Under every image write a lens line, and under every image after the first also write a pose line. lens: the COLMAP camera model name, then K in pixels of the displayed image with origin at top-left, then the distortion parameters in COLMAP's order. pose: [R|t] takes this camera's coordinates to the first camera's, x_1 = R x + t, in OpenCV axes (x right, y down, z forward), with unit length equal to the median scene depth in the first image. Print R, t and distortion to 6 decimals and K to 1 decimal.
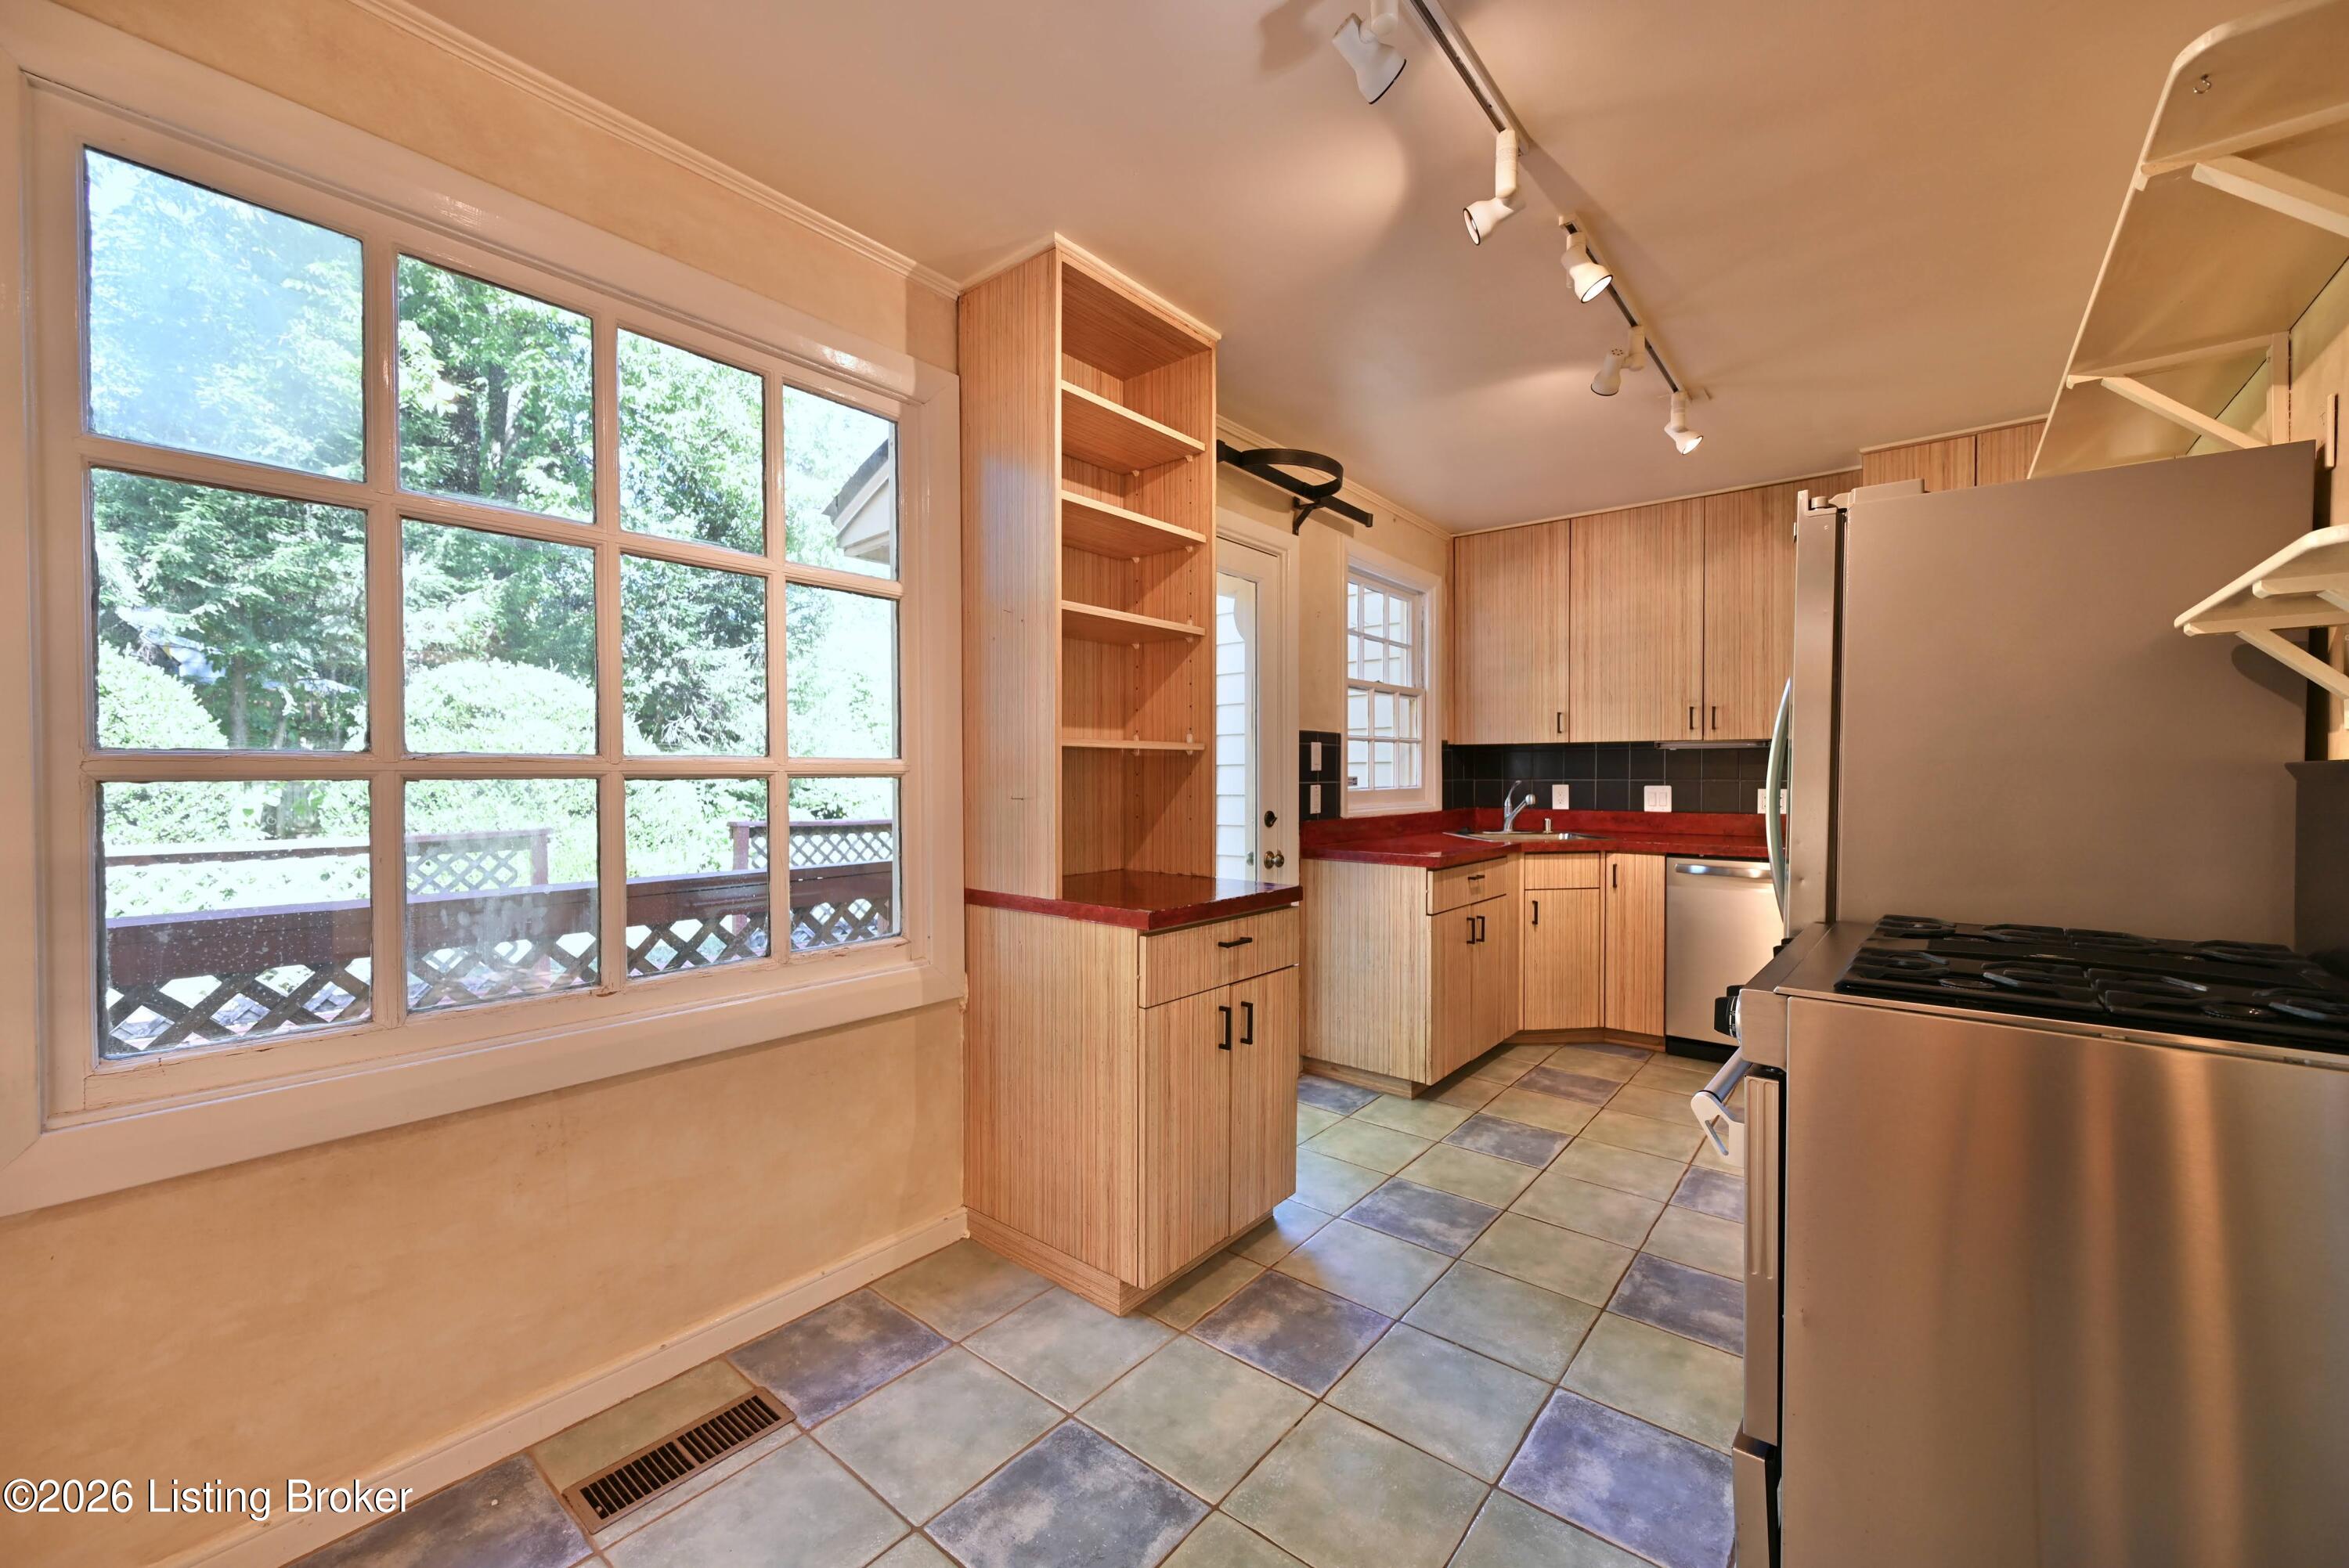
lens RADIAL K [[919.7, 0, 1178.1], [0, 919.7, 781.8], [0, 0, 1]] dist [-0.002151, 0.000127]
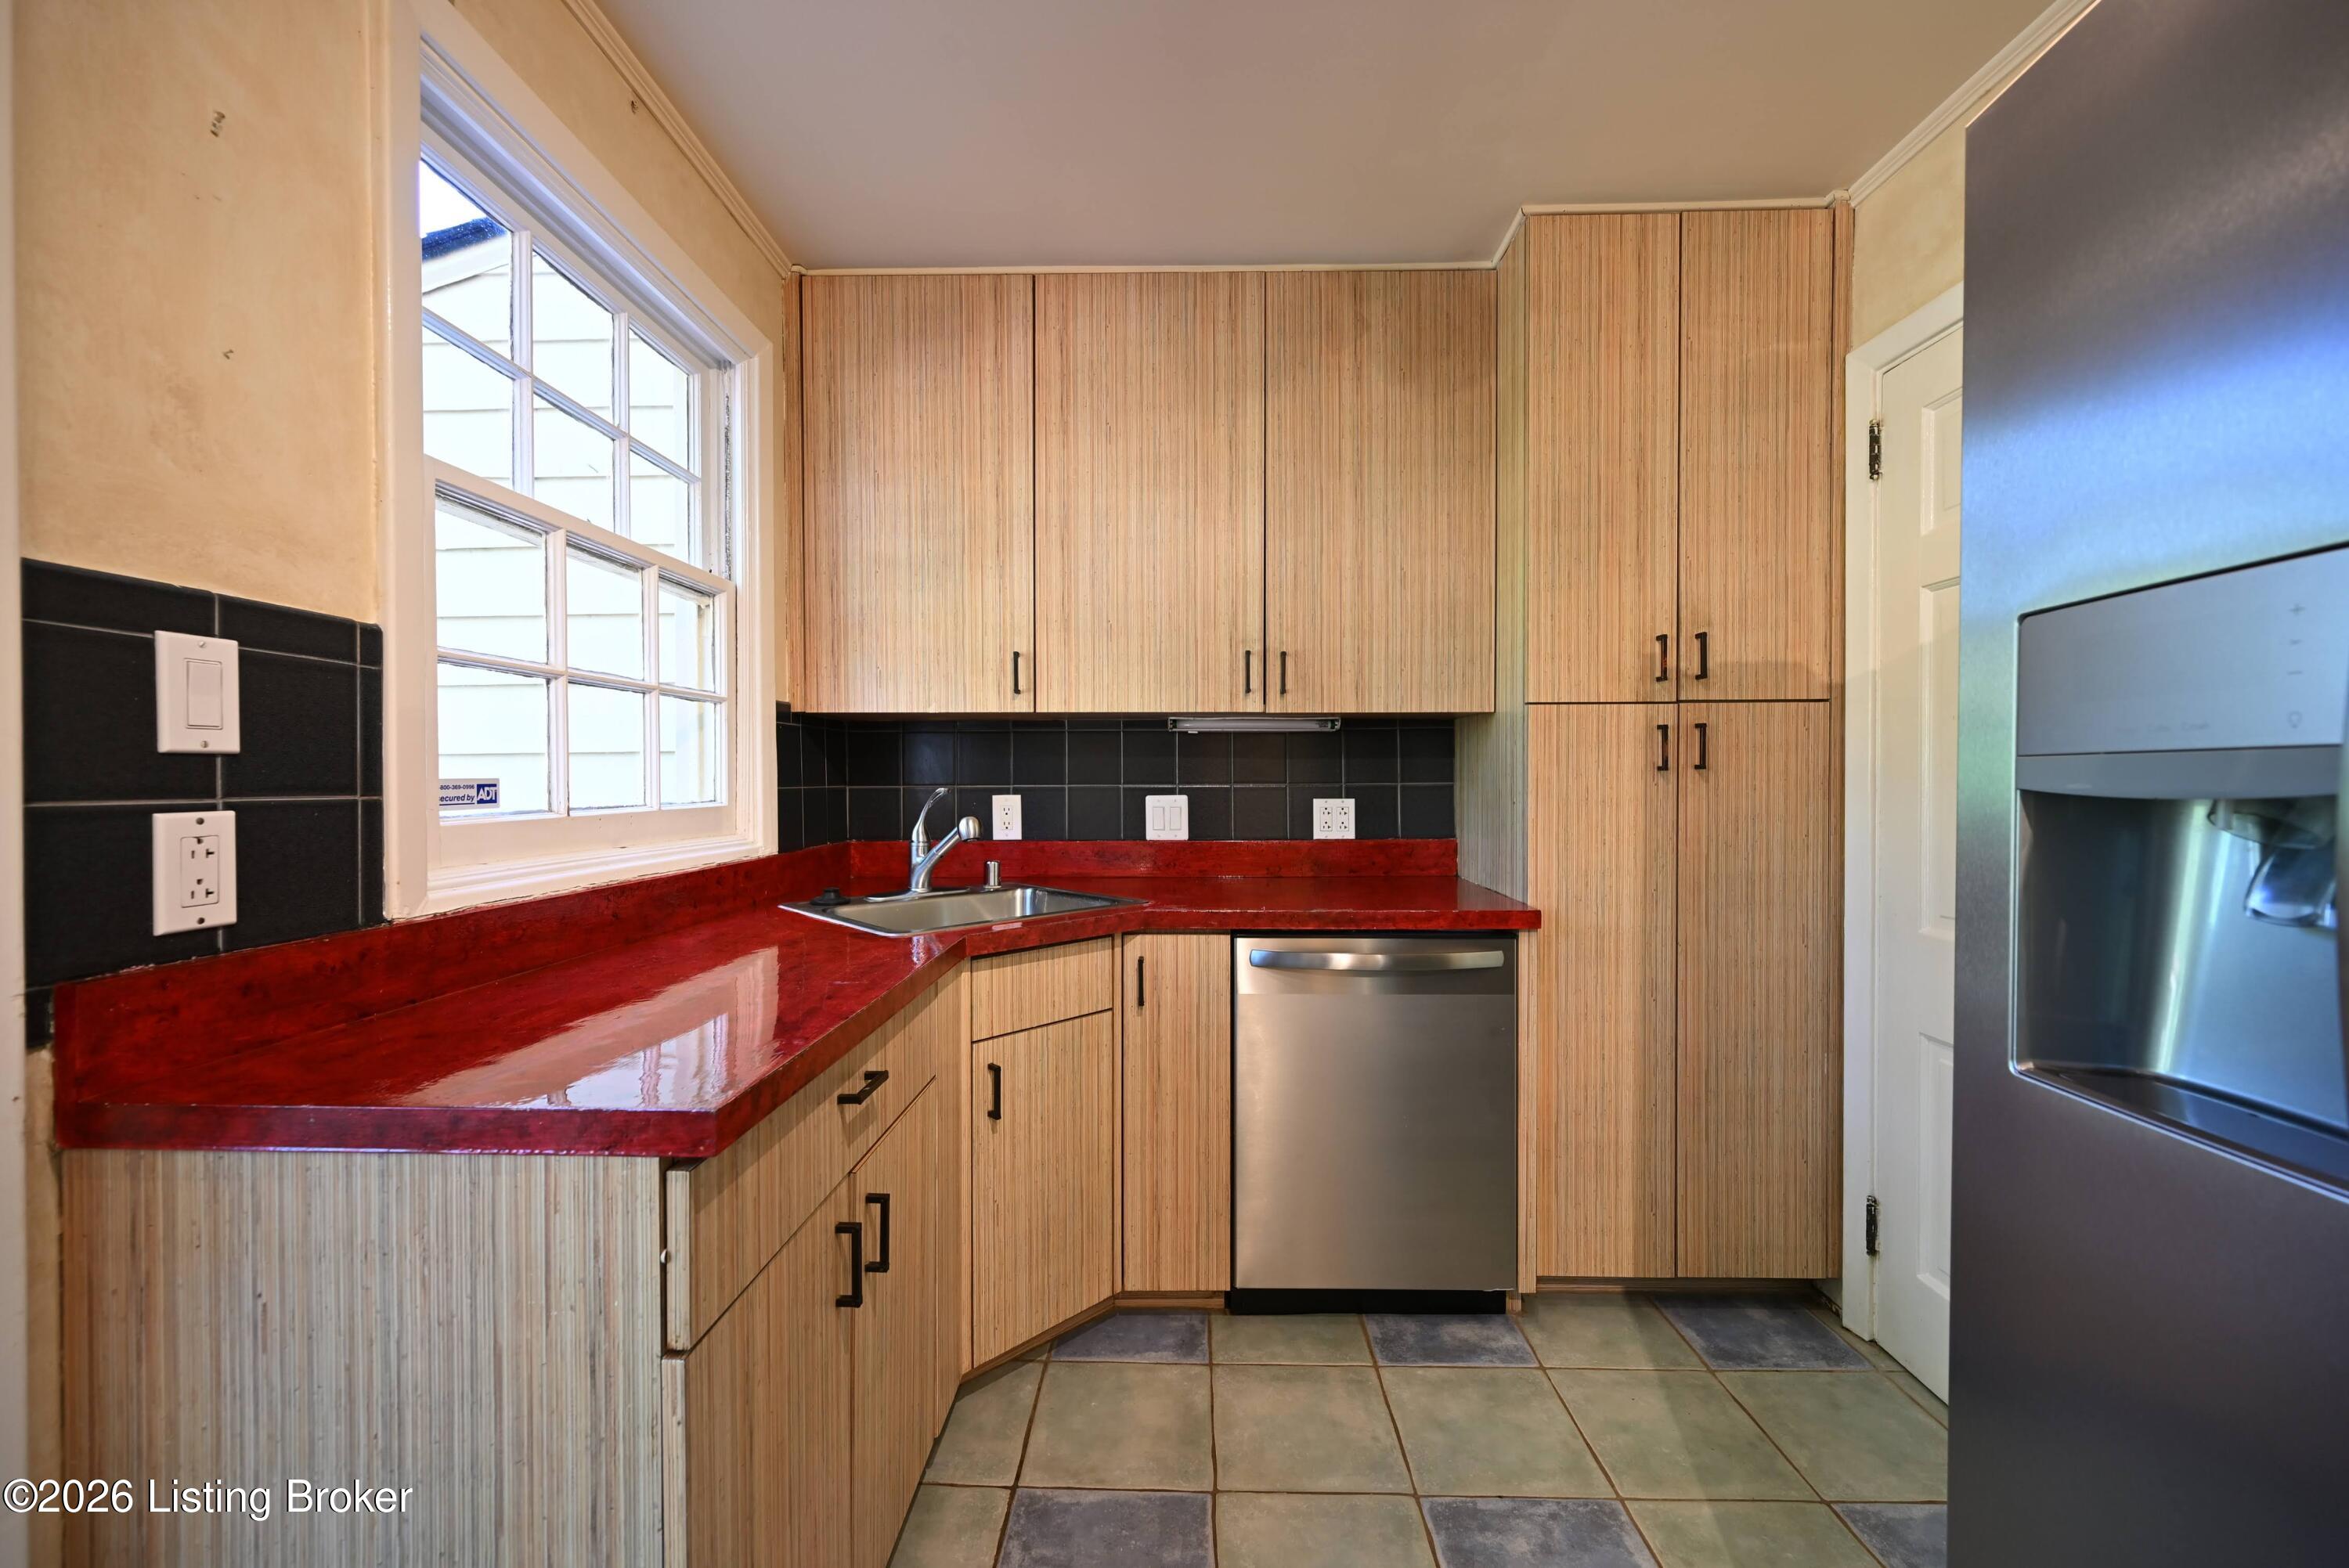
lens RADIAL K [[919.7, 0, 1168.6], [0, 919.7, 788.3], [0, 0, 1]] dist [-0.002151, 0.000127]
pose [[0.794269, -0.007231, 0.607523, 0.188384], [0.007461, 0.999970, 0.002147, -0.001263], [-0.607520, 0.002828, 0.794299, 0.596503]]
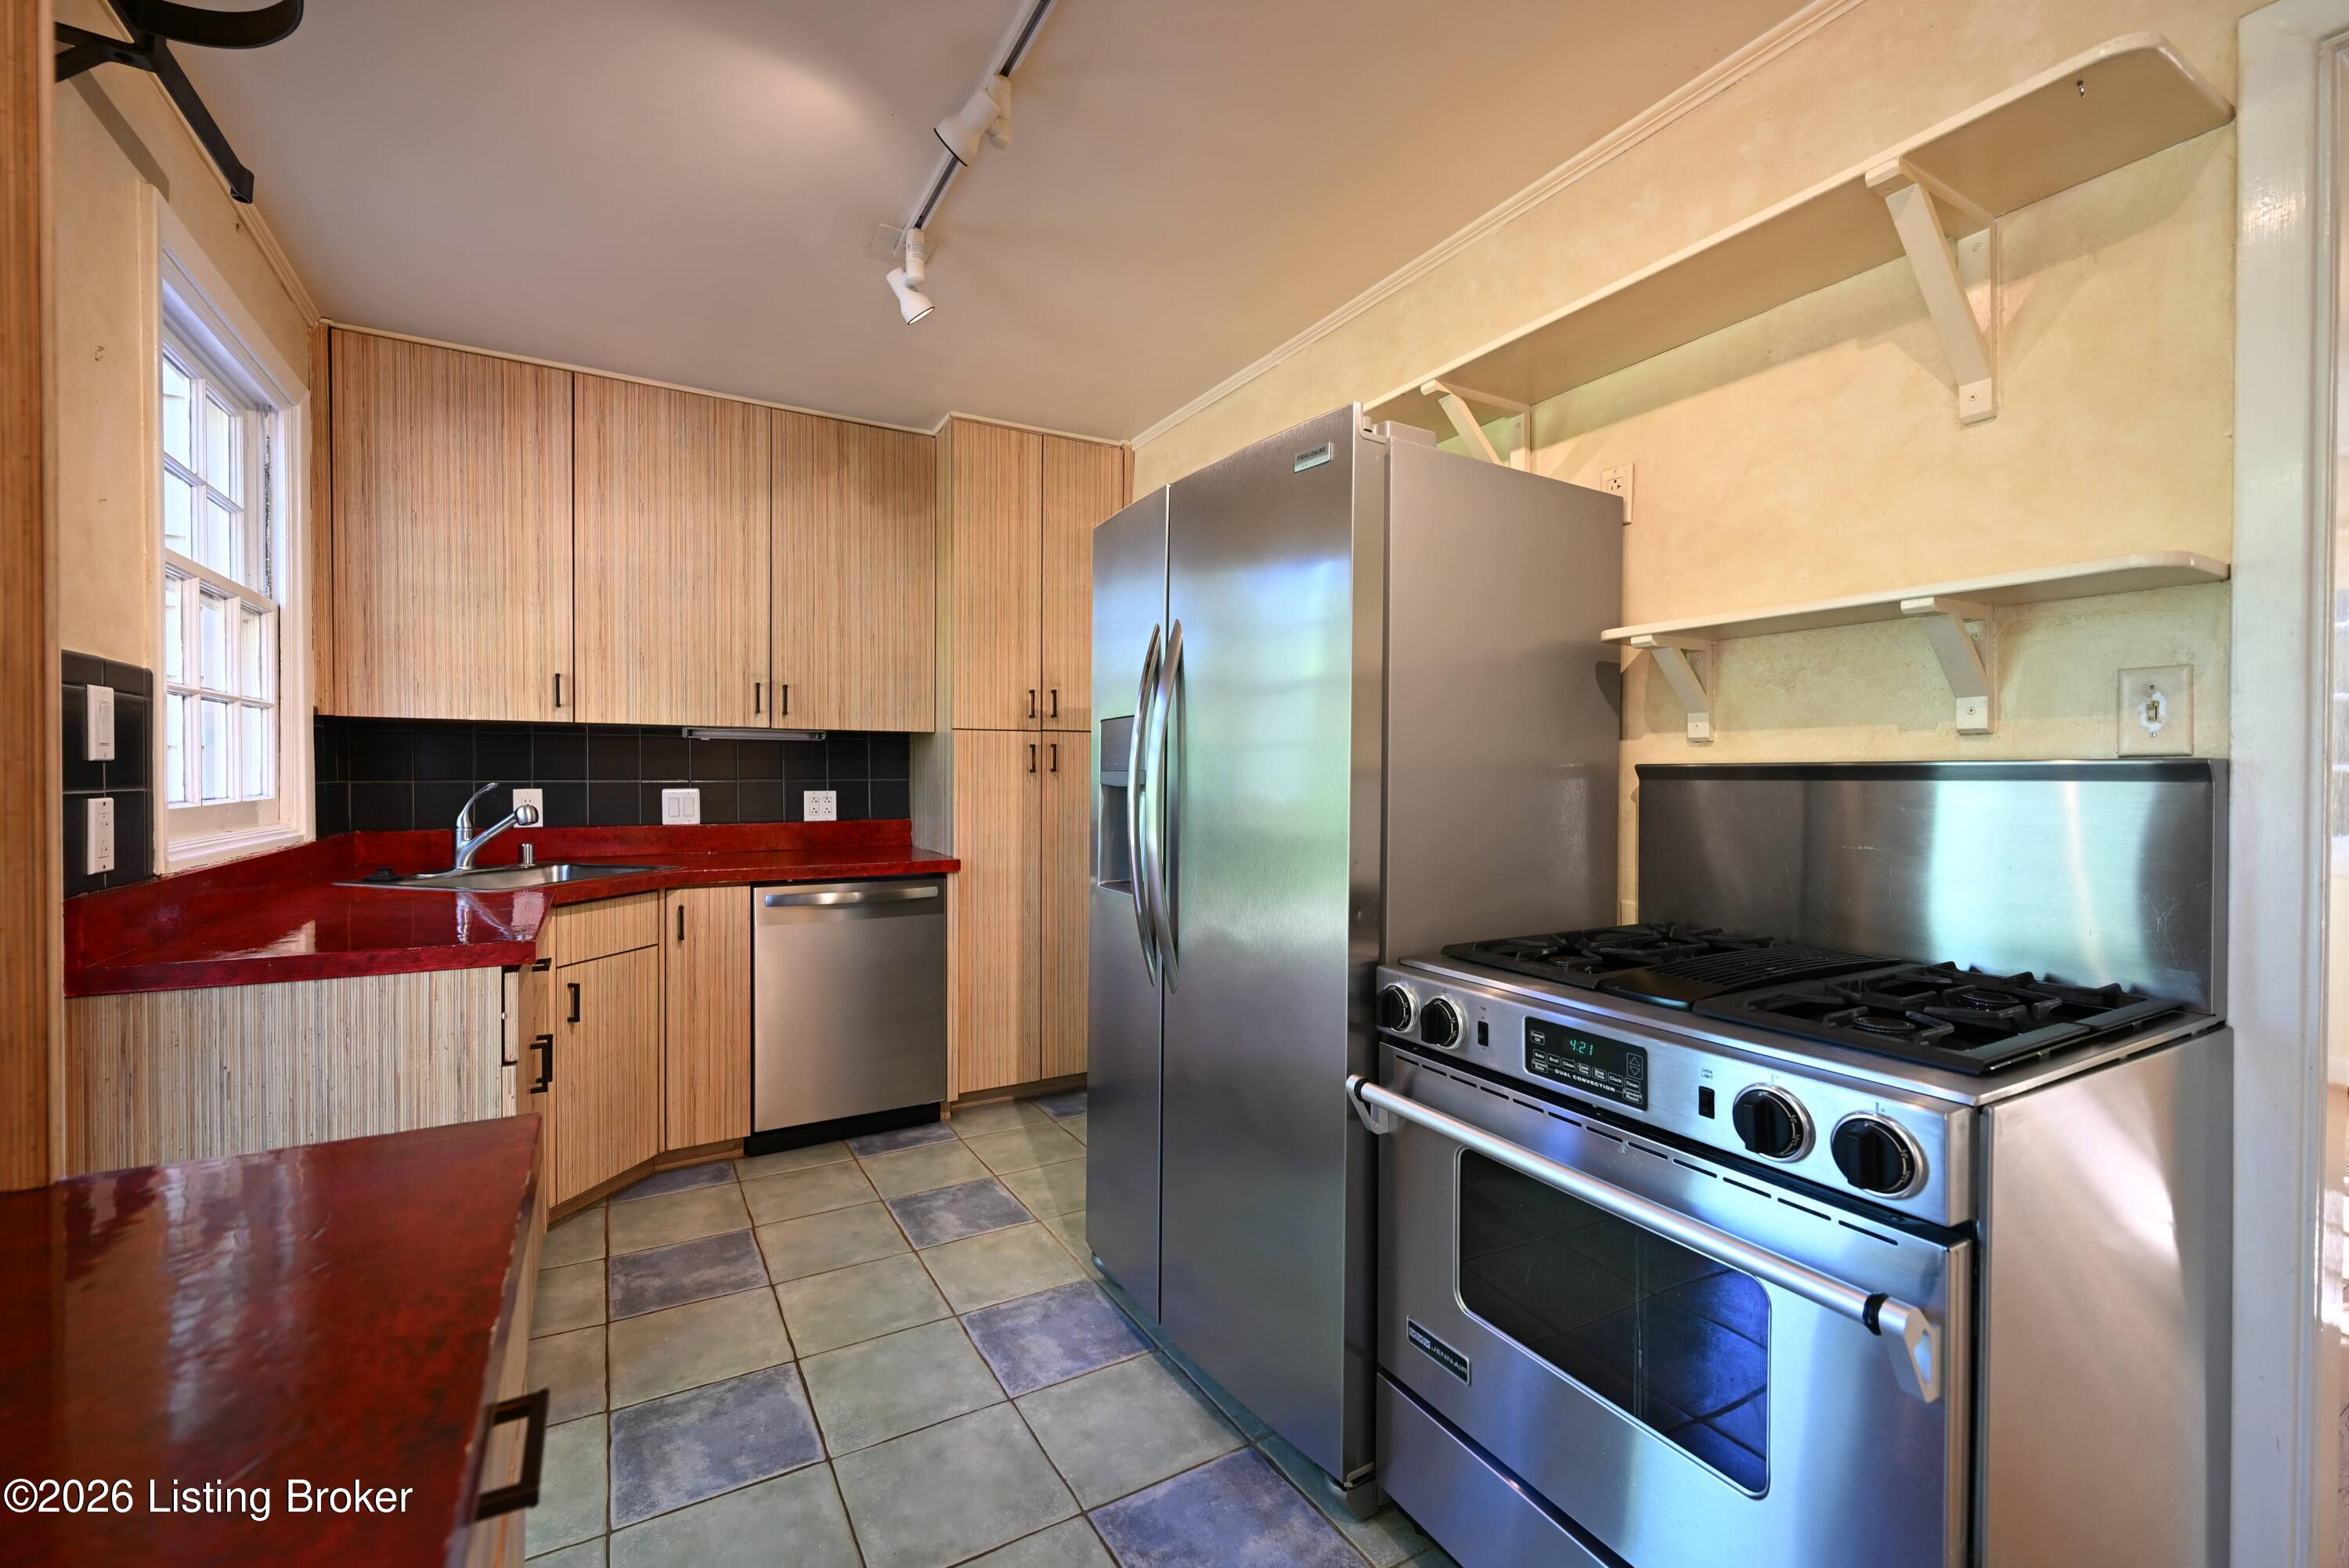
lens RADIAL K [[973.3, 0, 1171.4], [0, 973.3, 784.0], [0, 0, 1]] dist [-0.000378, 0.000716]
pose [[0.359010, -0.008068, 0.933299, -0.062579], [0.005889, 0.999962, 0.006380, -0.002118], [-0.933315, 0.003205, 0.359044, 0.401944]]
